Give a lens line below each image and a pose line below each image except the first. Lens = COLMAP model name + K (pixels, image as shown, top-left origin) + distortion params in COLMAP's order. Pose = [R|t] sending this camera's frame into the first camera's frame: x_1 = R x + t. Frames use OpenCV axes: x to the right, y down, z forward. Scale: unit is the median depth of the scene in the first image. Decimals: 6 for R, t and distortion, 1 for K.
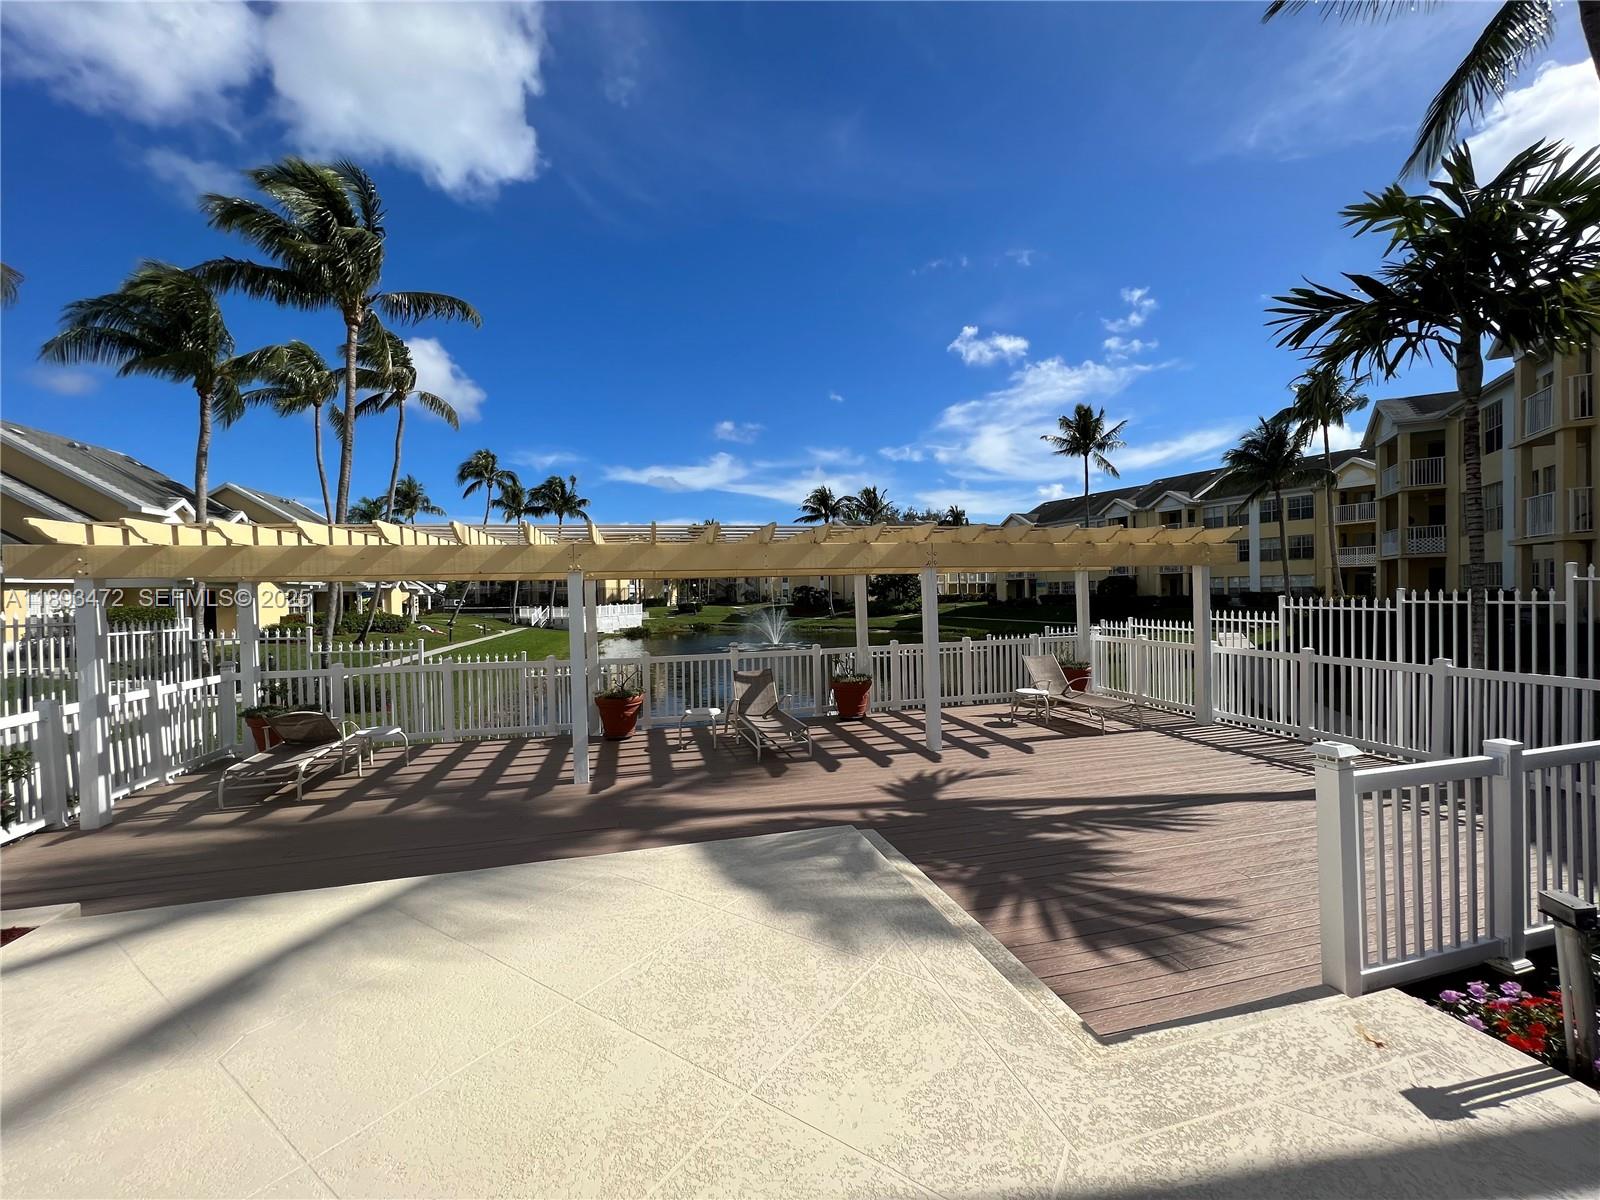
lens RADIAL K [[640.2, 0, 793.9], [0, 640.2, 597.8], [0, 0, 1]] dist [0.000149, -0.000212]
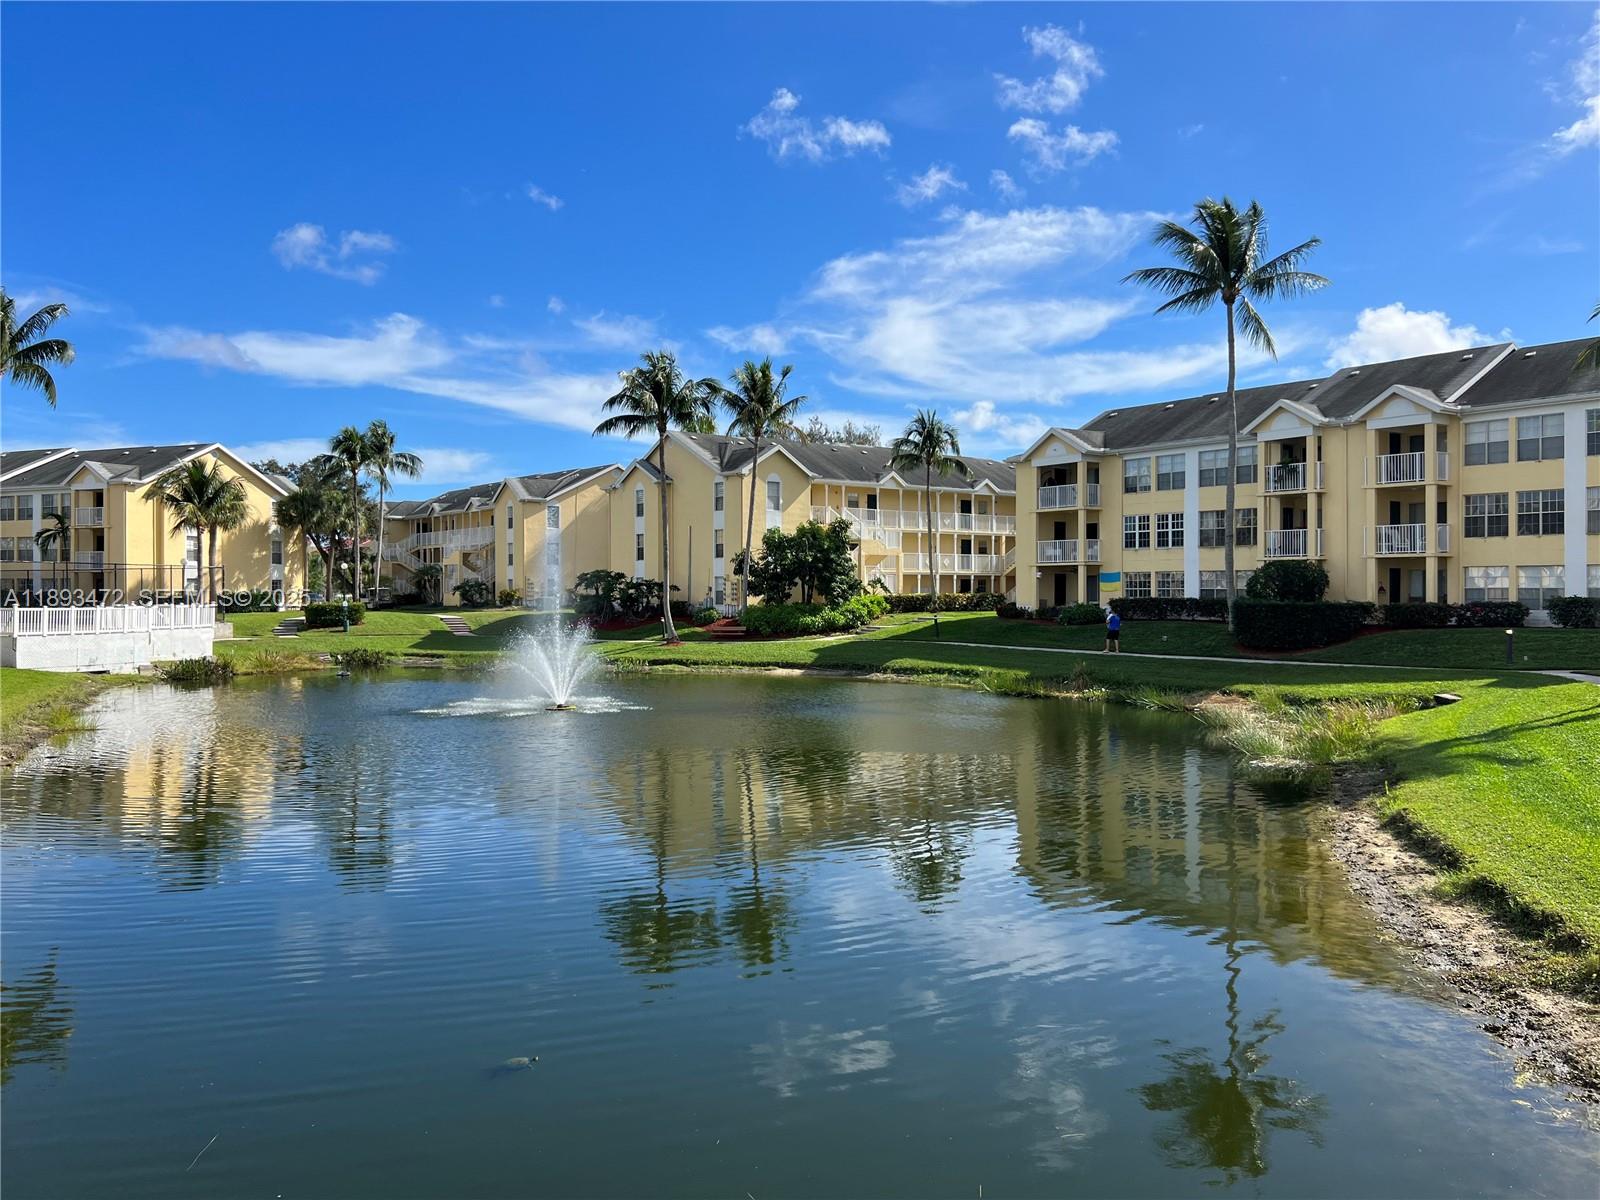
lens RADIAL K [[1207.4, 0, 801.4], [0, 1207.4, 590.3], [0, 0, 1]] dist [0.057159, -0.065297]
pose [[0.977734, 0.019381, 0.208952, -0.030262], [-0.017036, 0.999770, -0.013013, 0.004984], [-0.209157, 0.009163, 0.977839, 0.149328]]
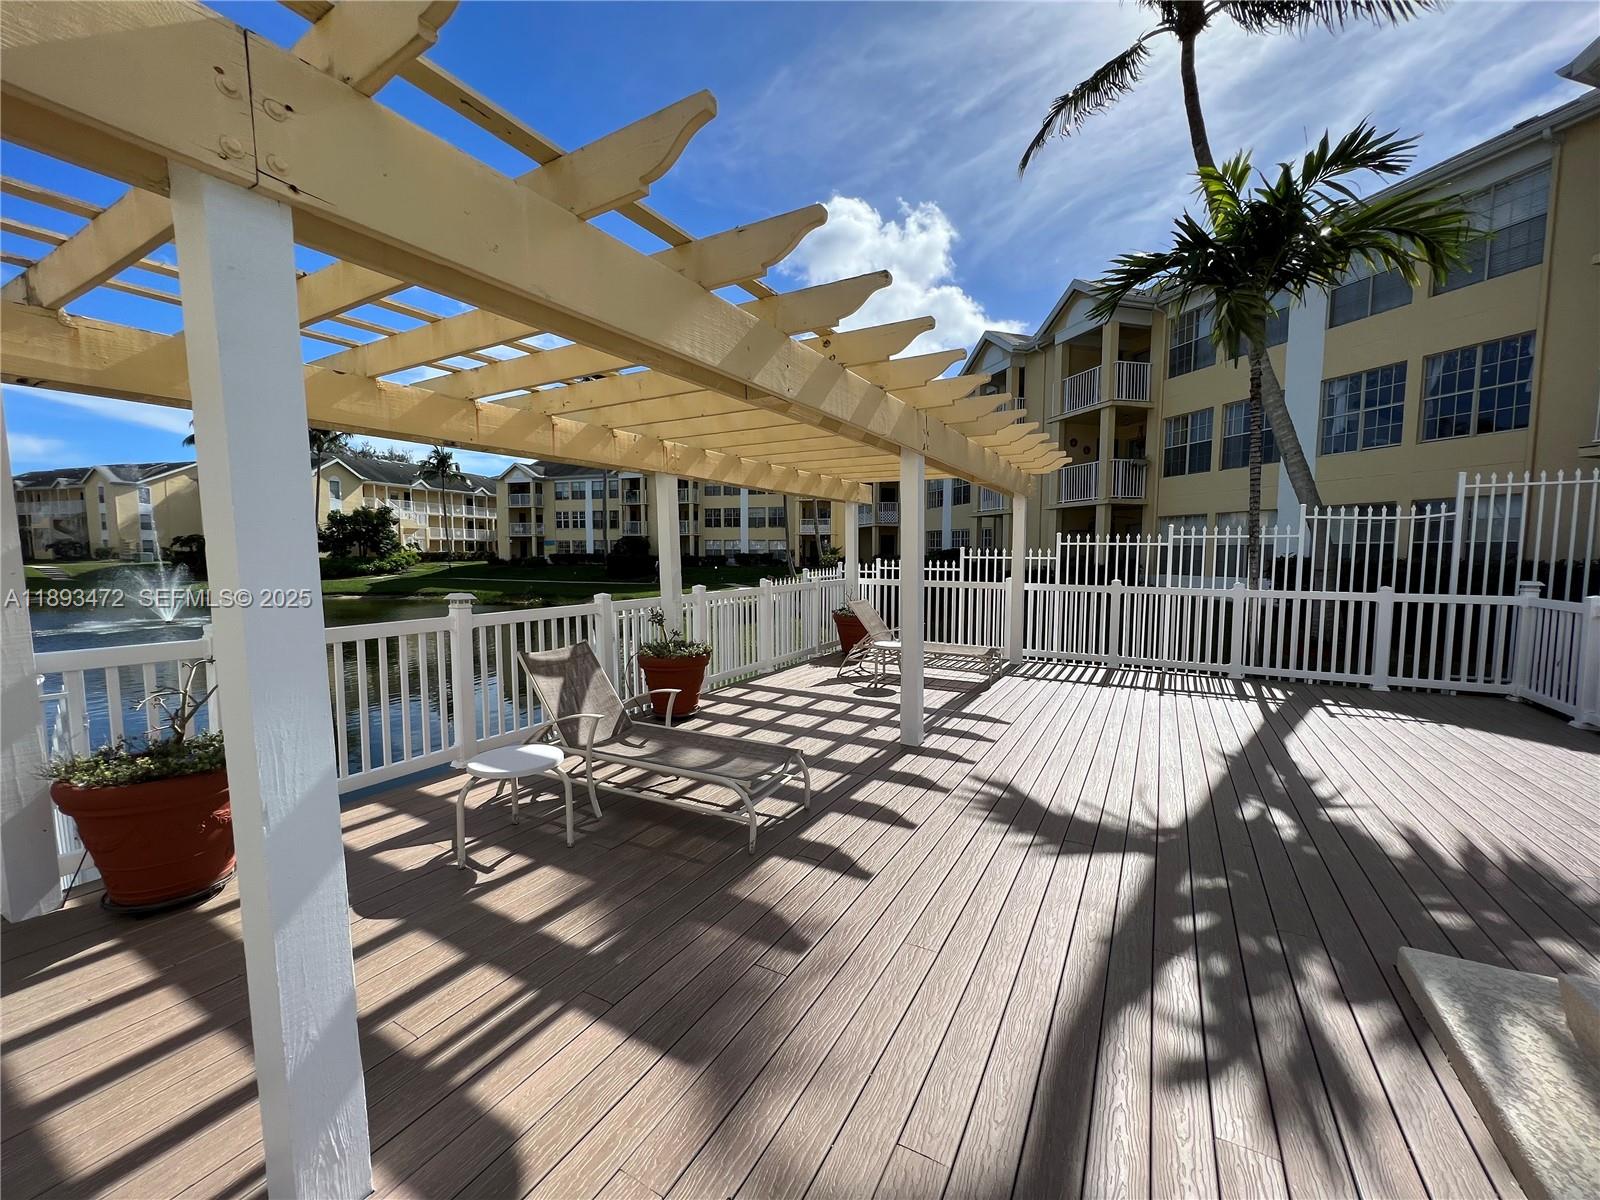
lens RADIAL K [[640.2, 0, 800.0], [0, 640.2, 607.1], [0, 0, 1]] dist [0.000149, -0.000212]
pose [[0.692635, -0.040106, 0.720172, -0.038129], [-0.011030, 0.997747, 0.066172, 0.006989], [-0.721203, -0.053776, 0.690633, 0.076865]]
